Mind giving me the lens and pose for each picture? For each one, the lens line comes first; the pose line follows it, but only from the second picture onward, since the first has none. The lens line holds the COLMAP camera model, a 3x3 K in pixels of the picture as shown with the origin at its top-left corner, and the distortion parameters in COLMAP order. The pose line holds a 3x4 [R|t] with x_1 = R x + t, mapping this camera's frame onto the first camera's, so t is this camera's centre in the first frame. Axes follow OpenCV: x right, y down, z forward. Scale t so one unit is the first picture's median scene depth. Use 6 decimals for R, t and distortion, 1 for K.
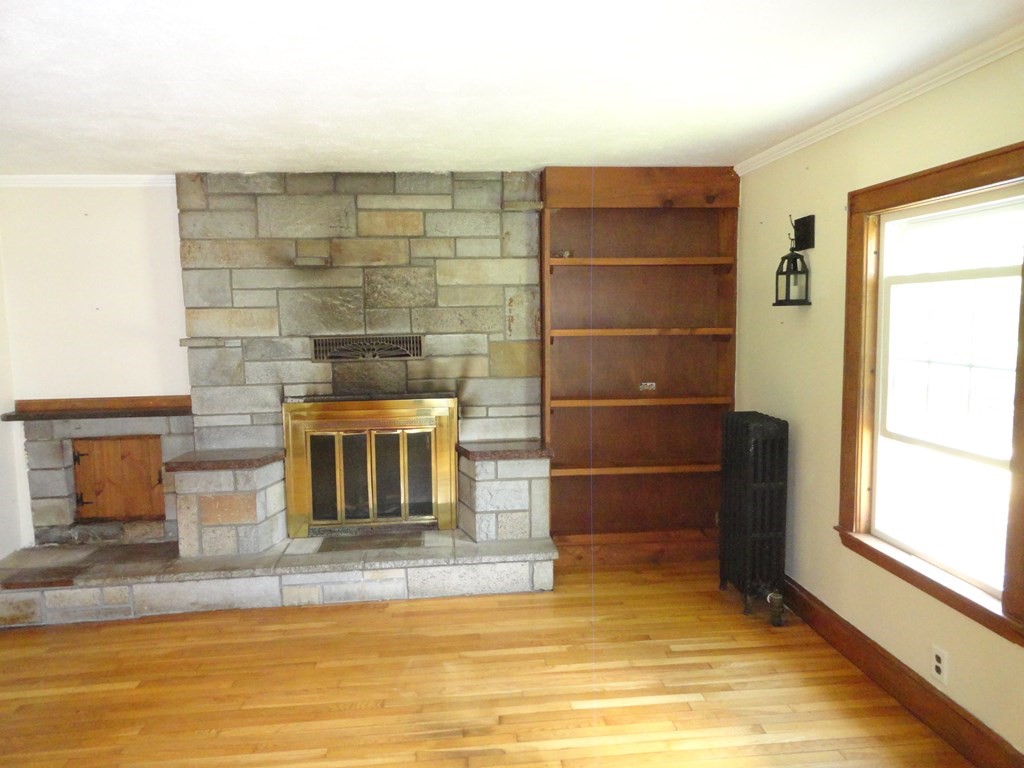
lens RADIAL K [[703.6, 0, 511.6], [0, 703.6, 385.2], [0, 0, 1]] dist [-0.003007, 0.003183]
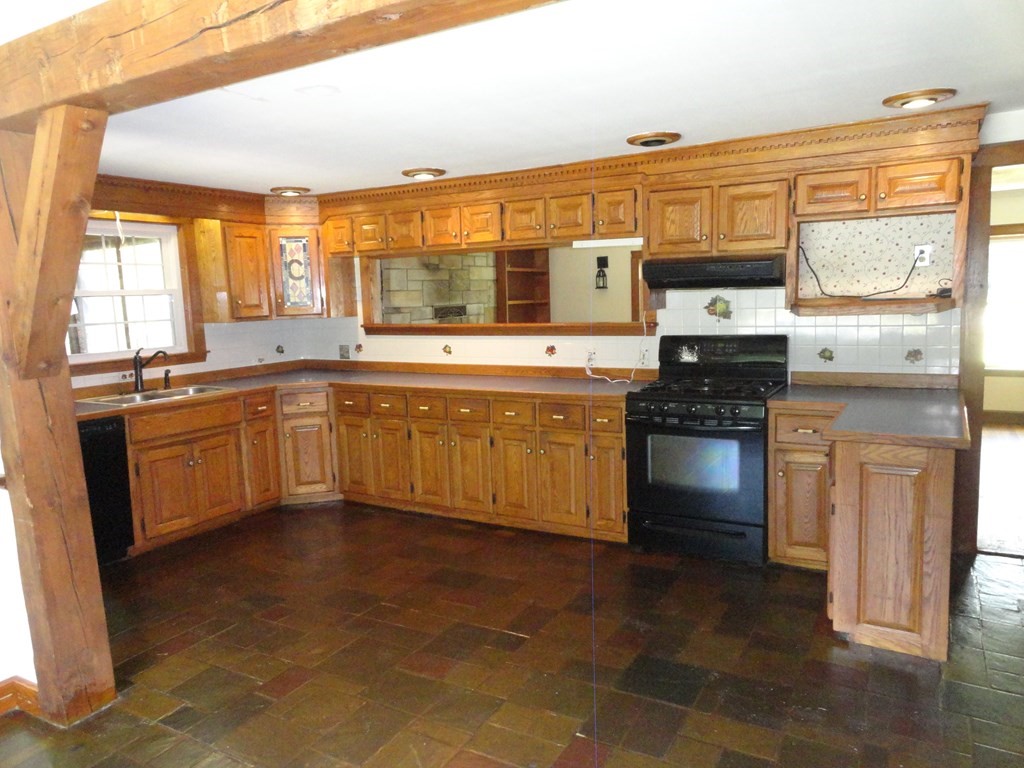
lens RADIAL K [[703.6, 0, 512.8], [0, 703.6, 385.9], [0, 0, 1]] dist [-0.003007, 0.003183]
pose [[0.582902, -0.109466, 0.805135, -1.679621], [0.110603, 0.992350, 0.054845, 0.061037], [-0.804980, 0.057081, 0.590550, -0.259600]]
